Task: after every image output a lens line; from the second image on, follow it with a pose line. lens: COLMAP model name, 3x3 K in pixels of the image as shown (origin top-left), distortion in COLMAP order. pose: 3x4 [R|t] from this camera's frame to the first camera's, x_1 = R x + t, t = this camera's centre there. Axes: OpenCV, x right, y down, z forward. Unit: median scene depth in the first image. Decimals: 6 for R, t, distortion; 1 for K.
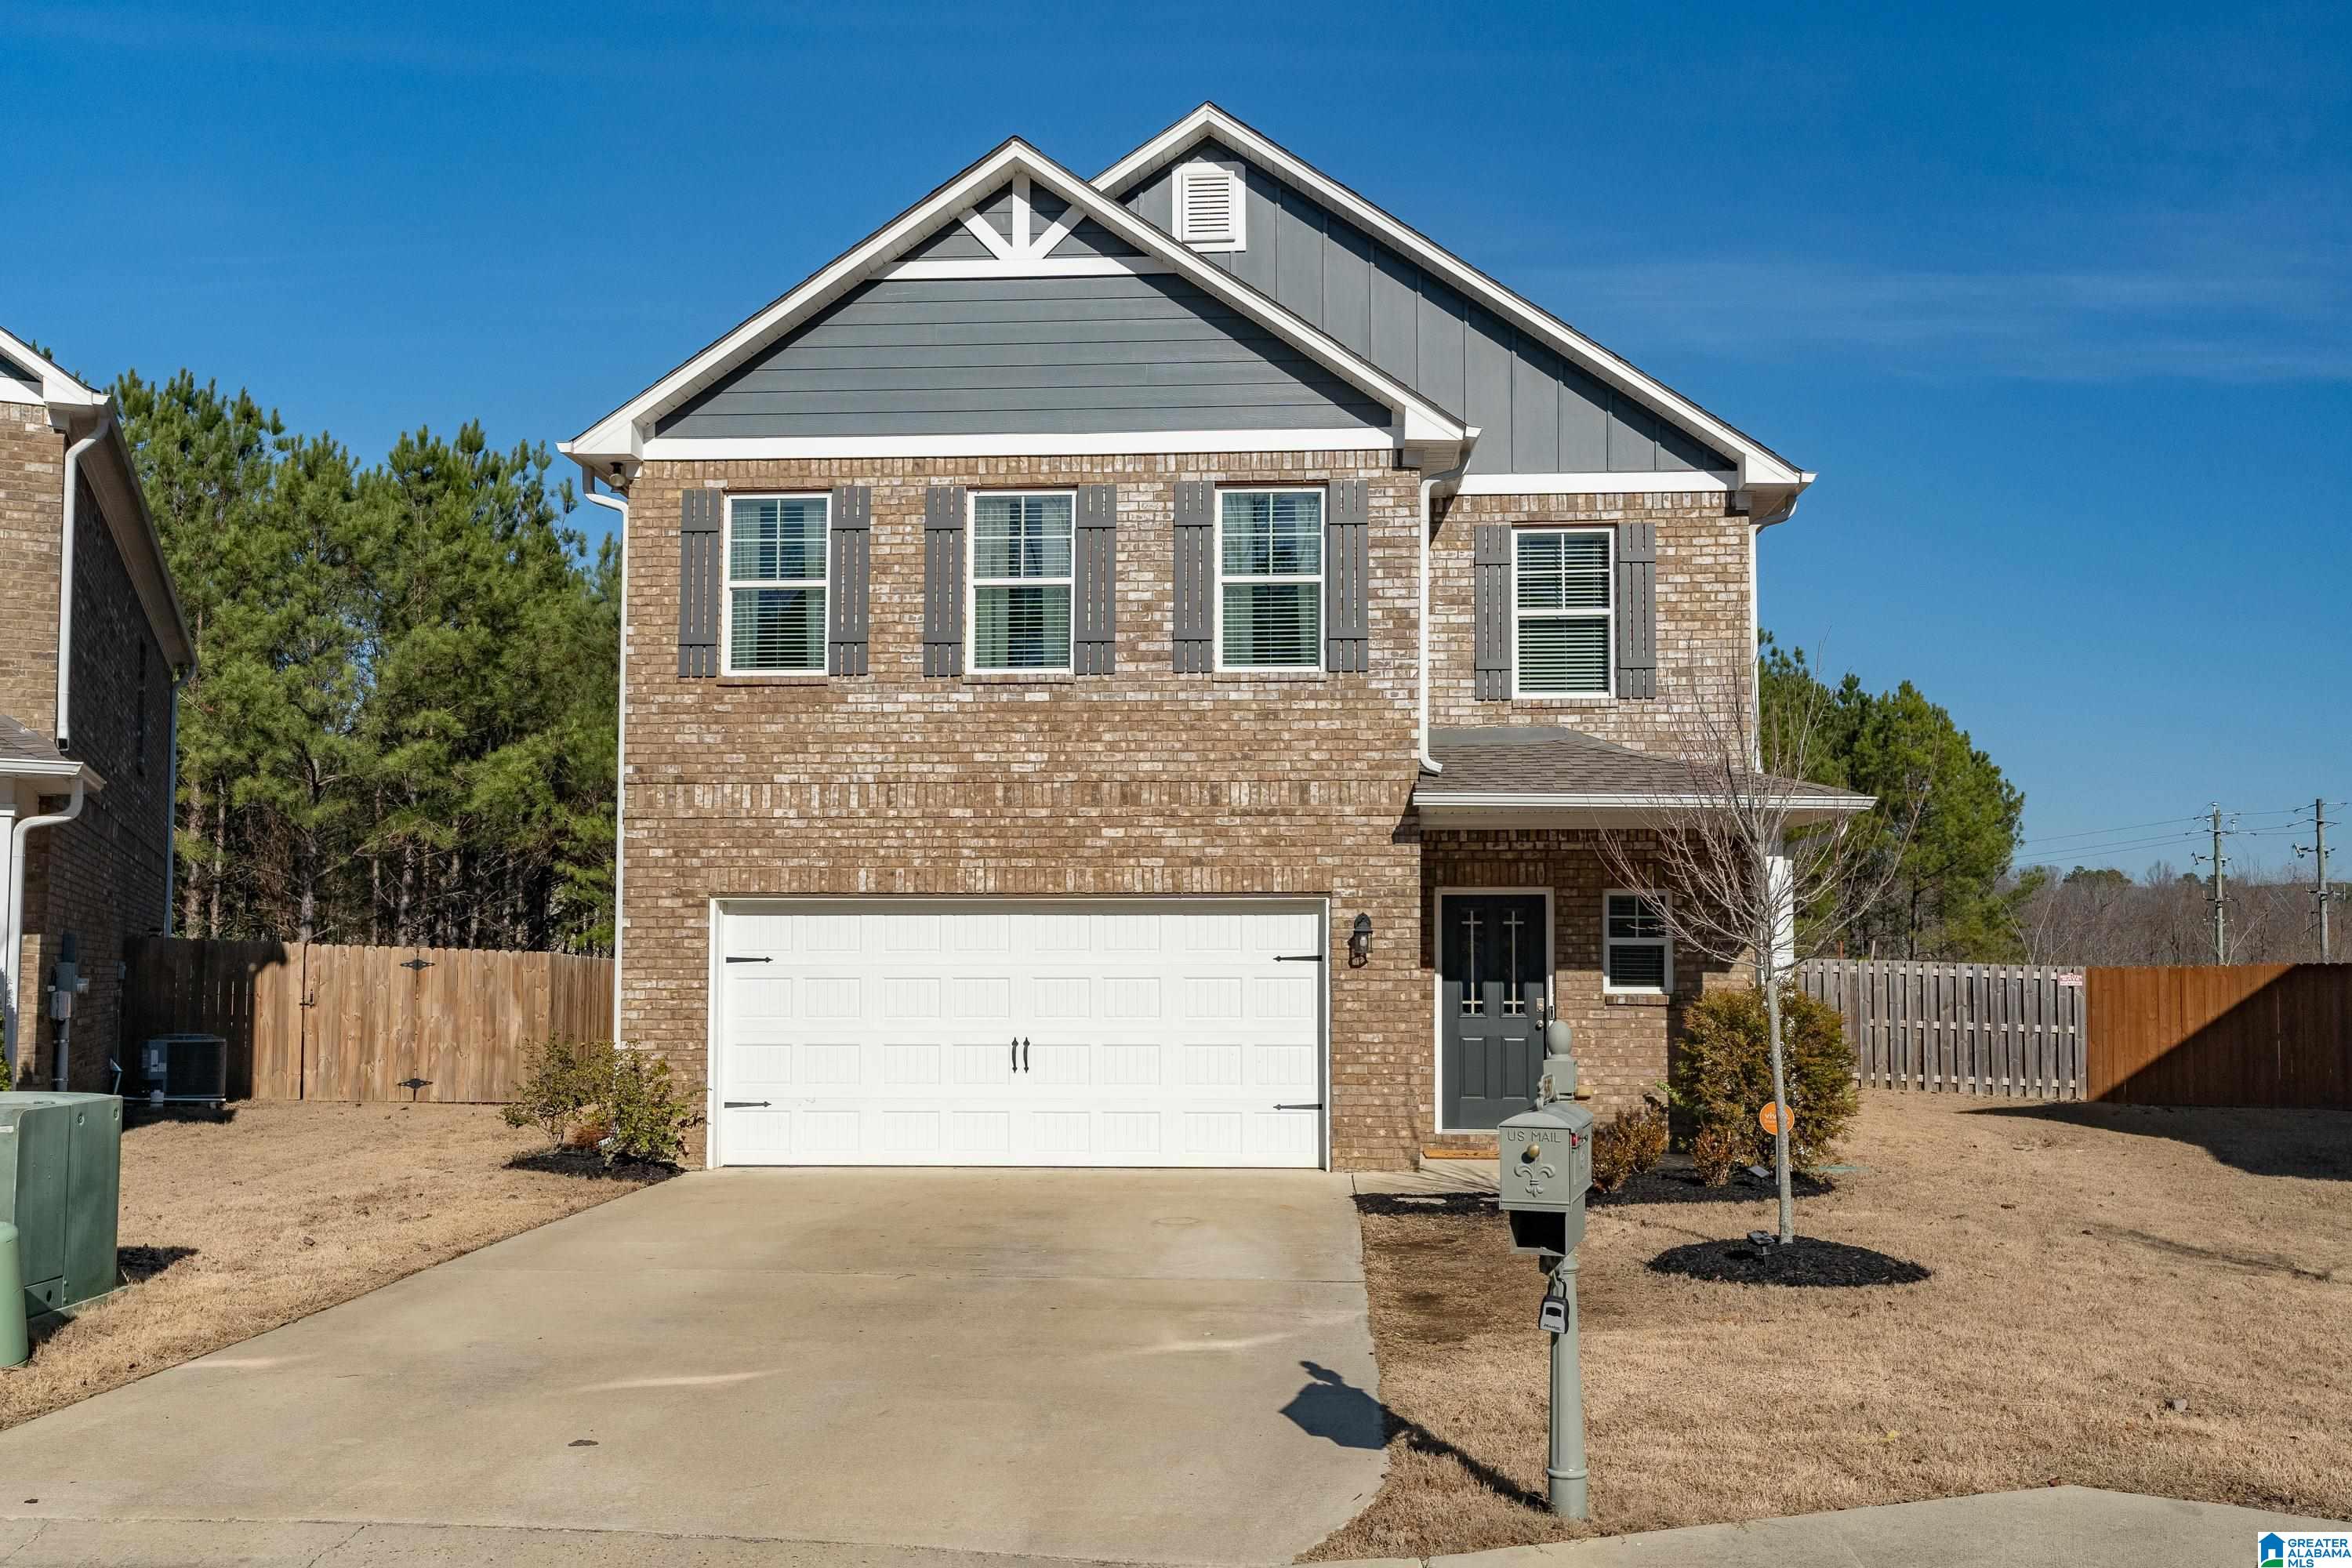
lens RADIAL K [[1847.6, 0, 1242.2], [0, 1847.6, 931.7], [0, 0, 1]] dist [0.015975, -0.007593]
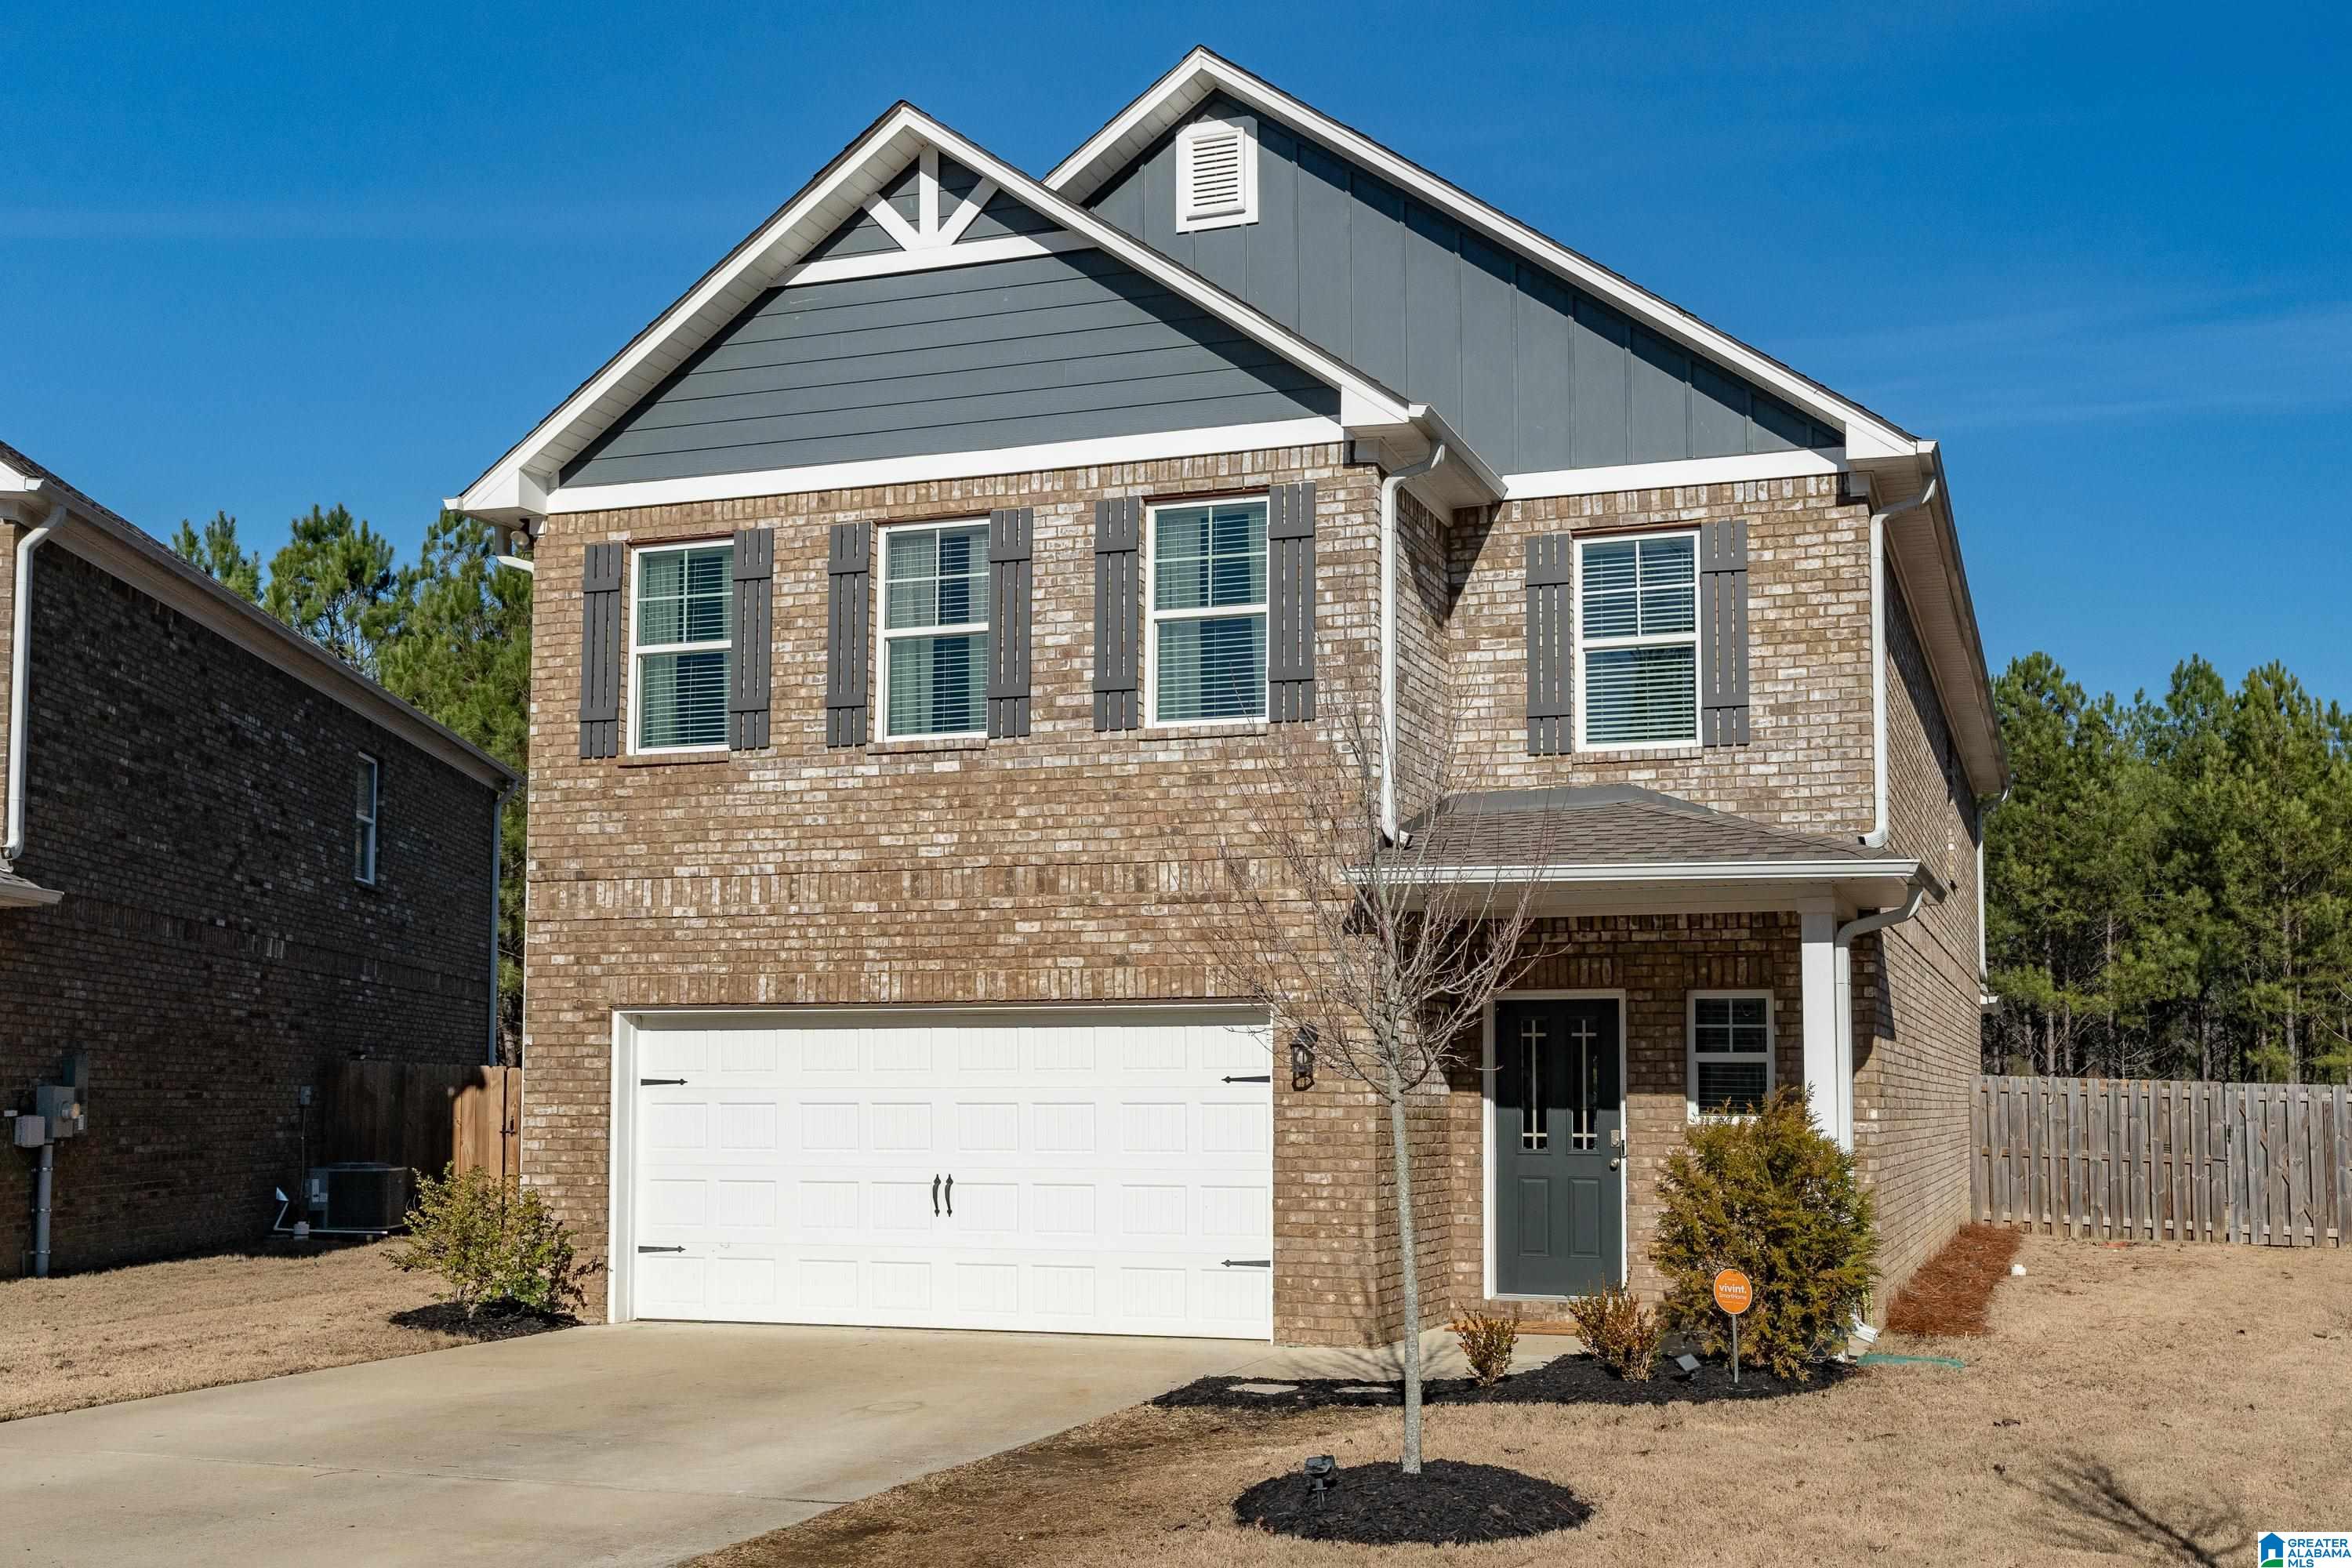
lens RADIAL K [[2046.1, 0, 1376.0], [0, 2046.1, 1030.0], [0, 0, 1]] dist [0.009335, 0.002277]
pose [[0.977006, -0.006344, -0.213117, 0.263926], [0.003593, 0.999905, -0.013293, 0.004838], [0.213181, 0.012222, 0.976936, 0.132475]]
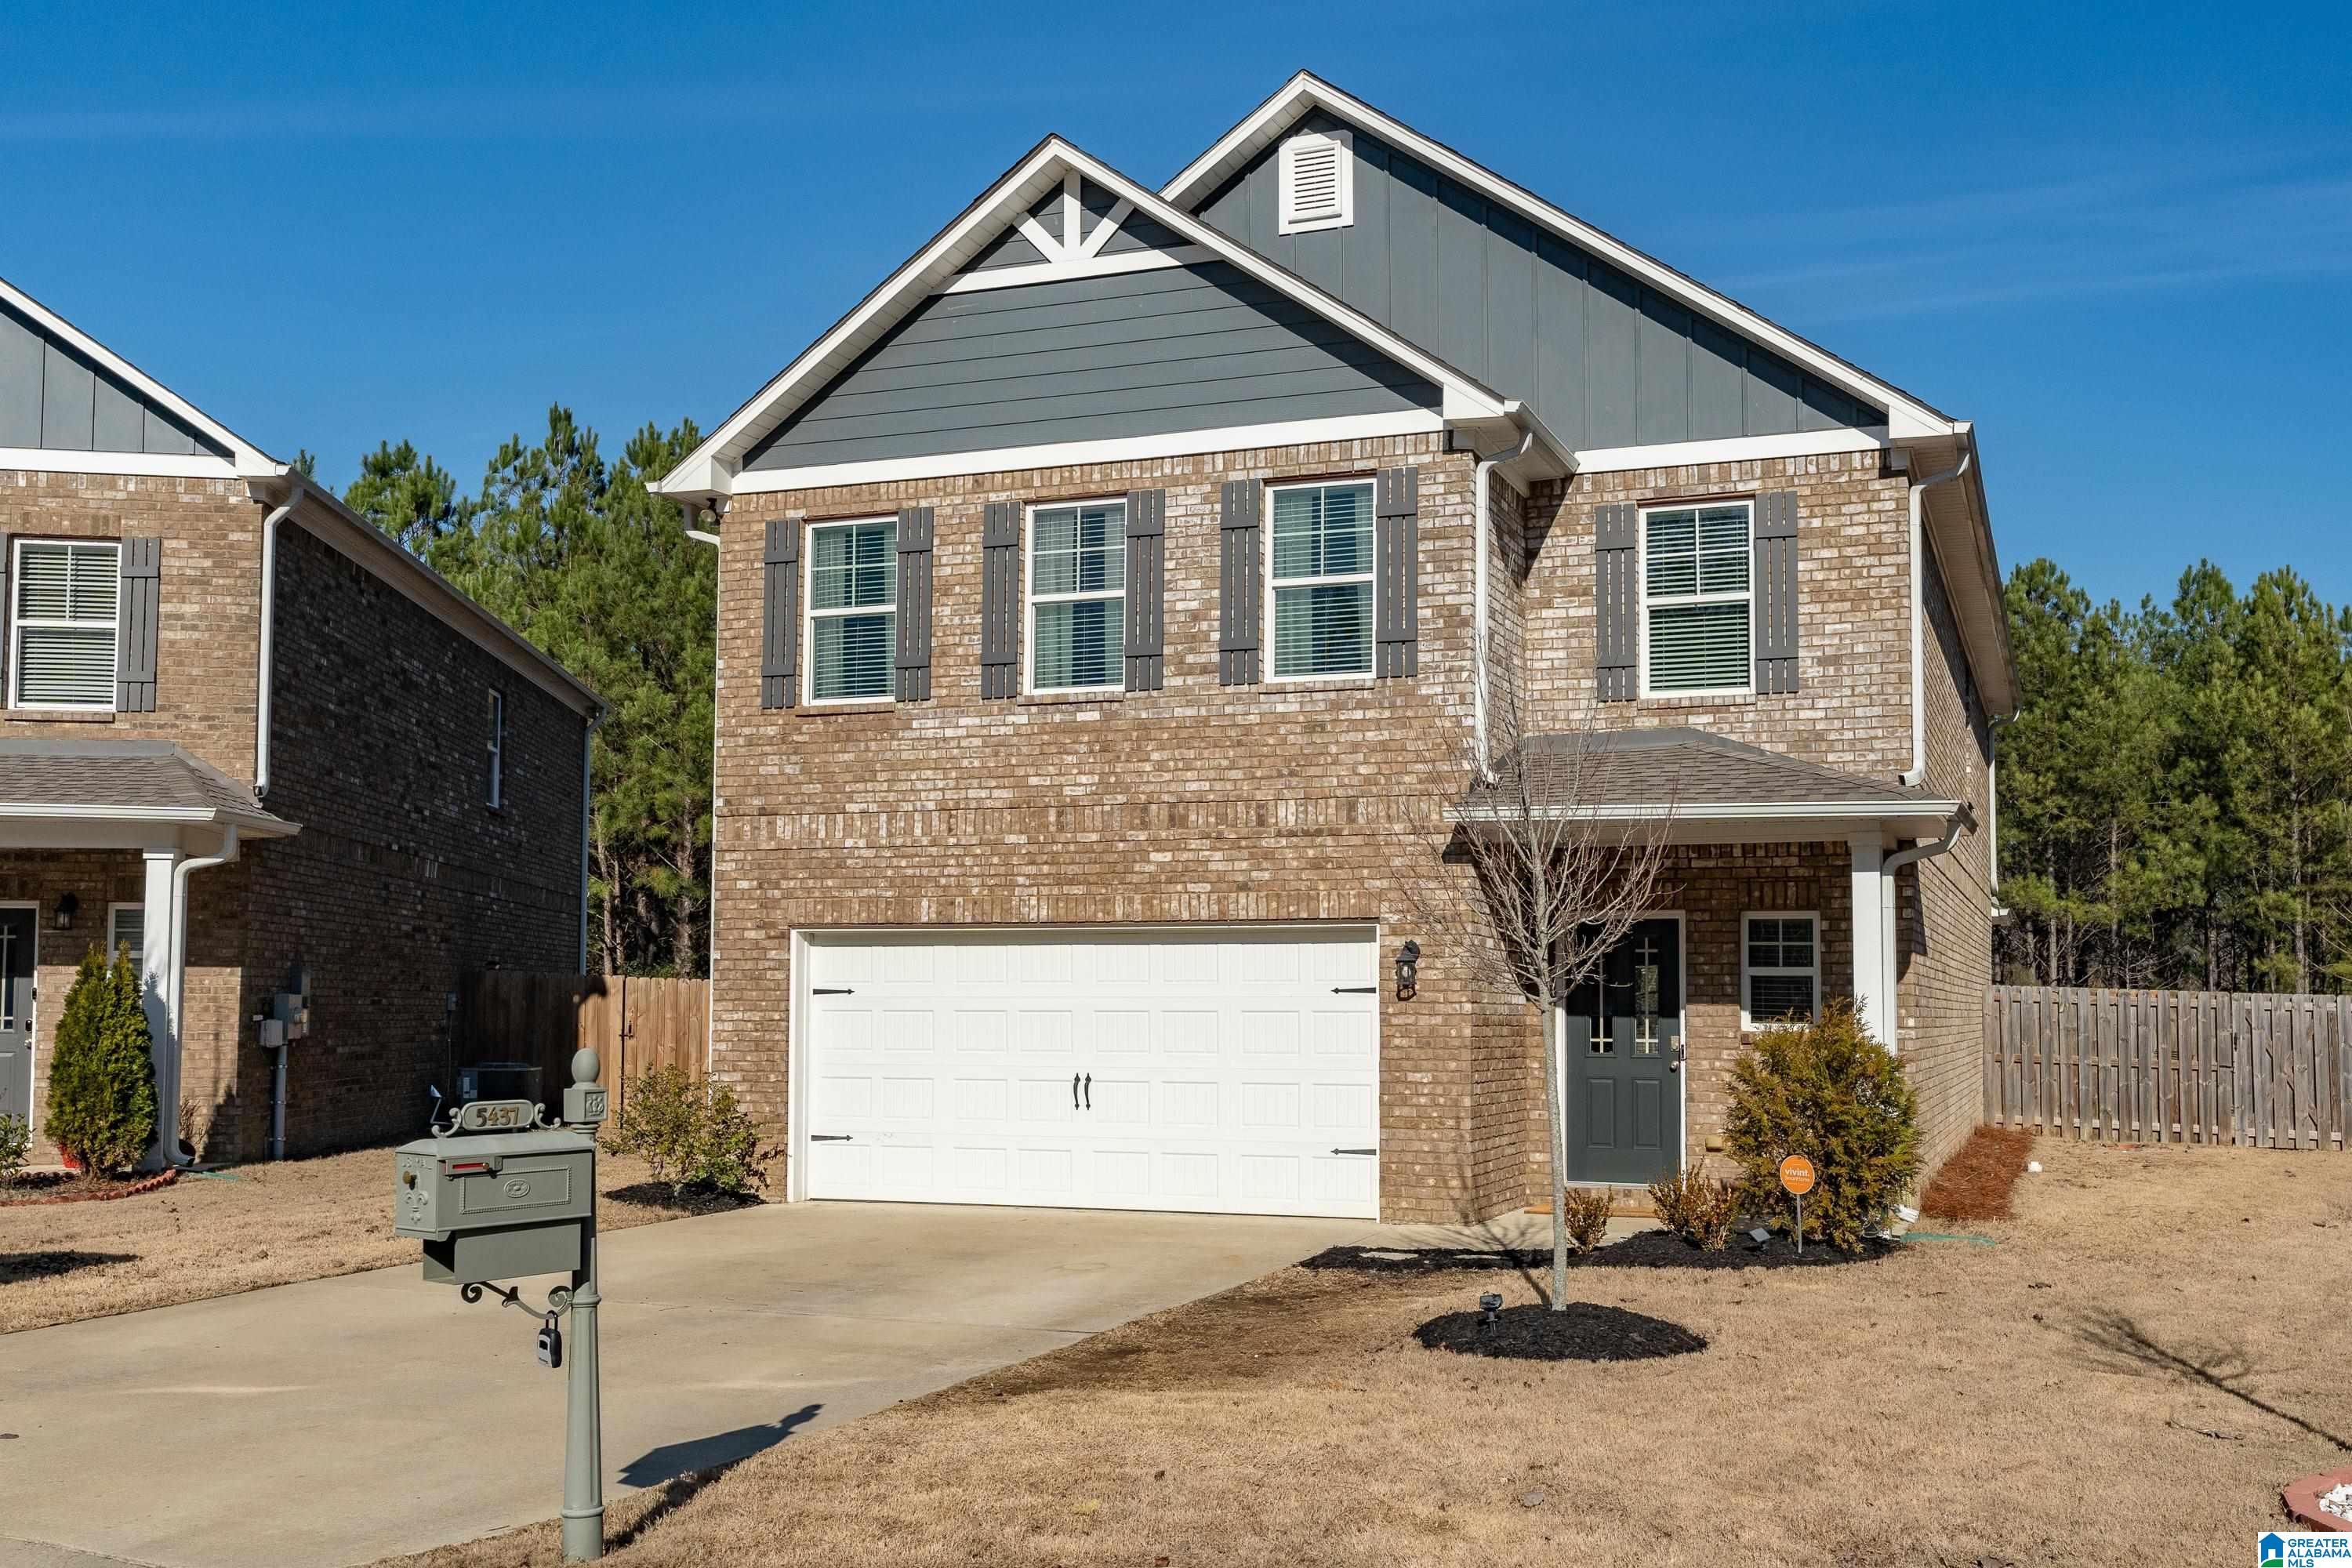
lens RADIAL K [[2007.9, 0, 1281.4], [0, 2007.9, 957.7], [0, 0, 1]] dist [0.016432, -0.003082]
pose [[0.965650, -0.003565, -0.259823, 0.244146], [0.002711, 0.999990, -0.003644, 0.001677], [0.259833, 0.002815, 0.965649, 0.023043]]
